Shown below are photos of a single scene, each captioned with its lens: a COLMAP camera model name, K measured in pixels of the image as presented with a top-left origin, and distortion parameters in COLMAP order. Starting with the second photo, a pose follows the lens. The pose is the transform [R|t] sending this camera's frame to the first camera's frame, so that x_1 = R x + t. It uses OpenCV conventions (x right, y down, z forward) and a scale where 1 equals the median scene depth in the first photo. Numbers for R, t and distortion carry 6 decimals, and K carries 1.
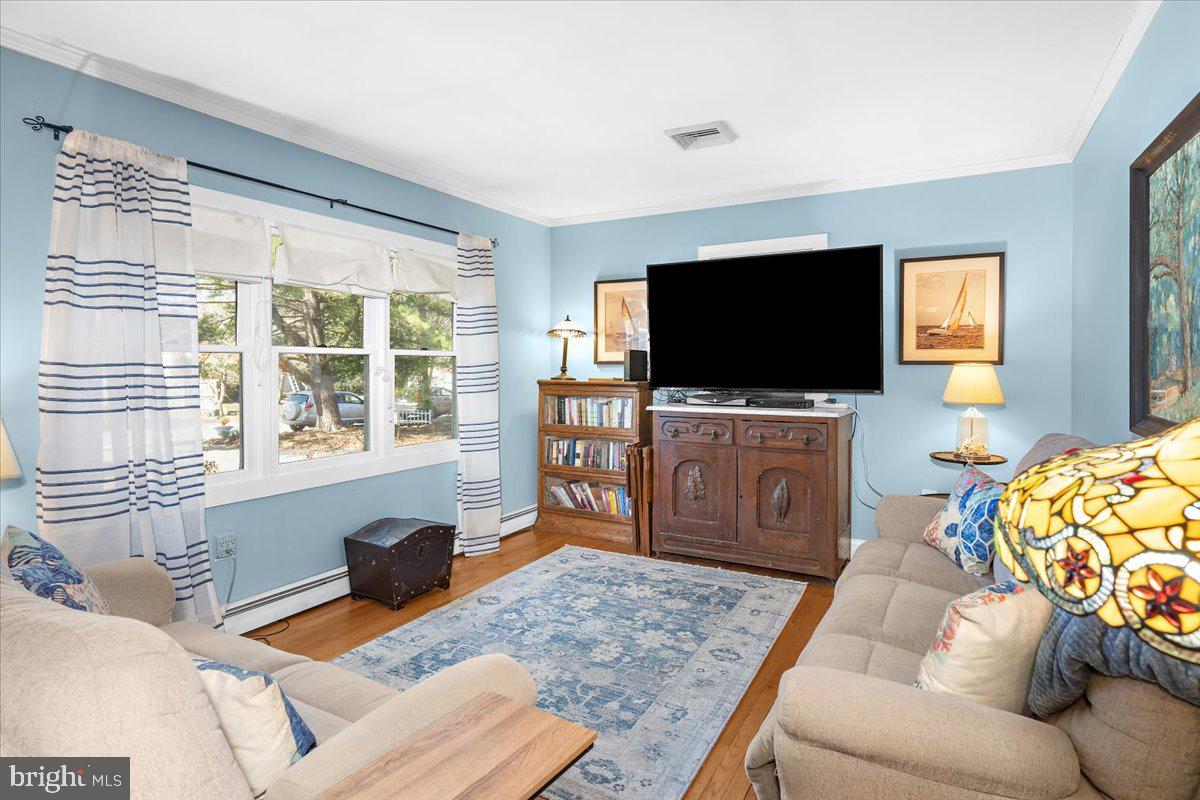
lens RADIAL K [[615.6, 0, 627.2], [0, 615.6, 373.7], [0, 0, 1]] dist [-0.001855, 0.000065]
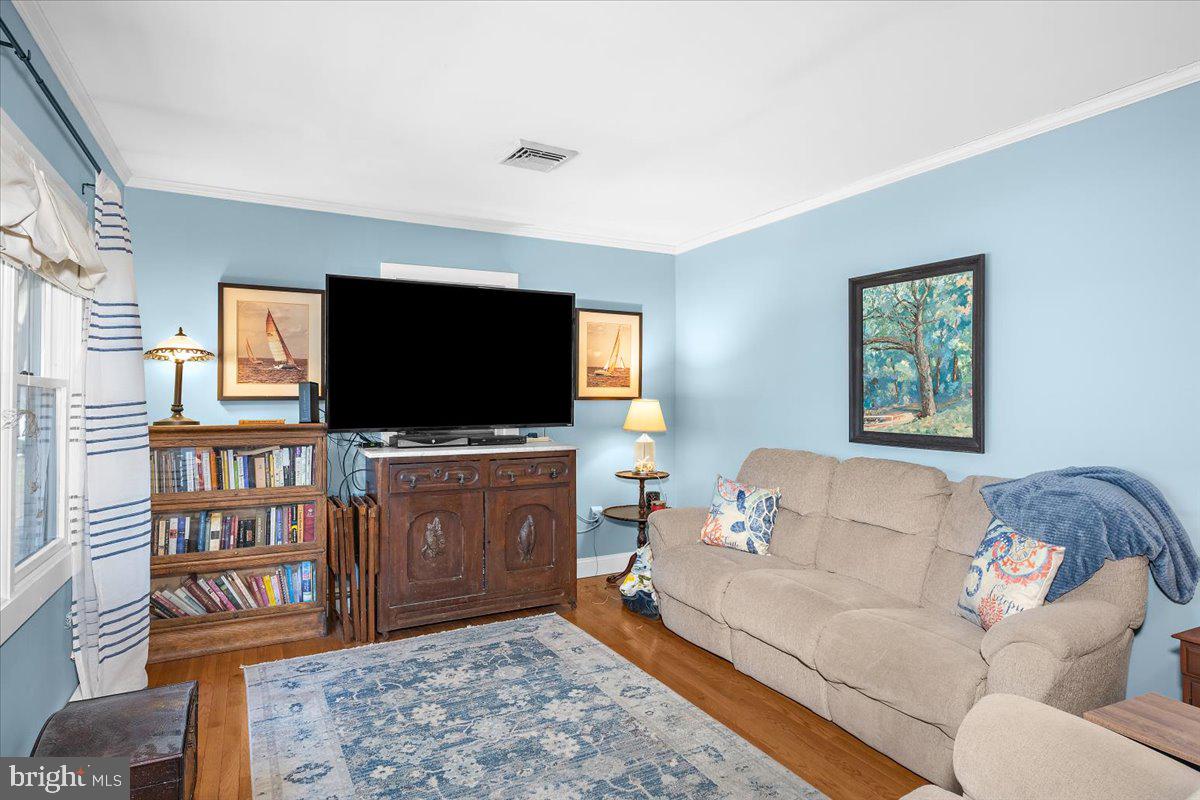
lens RADIAL K [[612.9, 0, 597.5], [0, 612.9, 395.8], [0, 0, 1]] dist [-0.002890, -0.000180]
pose [[0.586058, 0.002089, 0.810266, -0.488289], [0.013131, 0.999841, -0.012075, -0.009384], [-0.810162, 0.017717, 0.585938, 0.327679]]
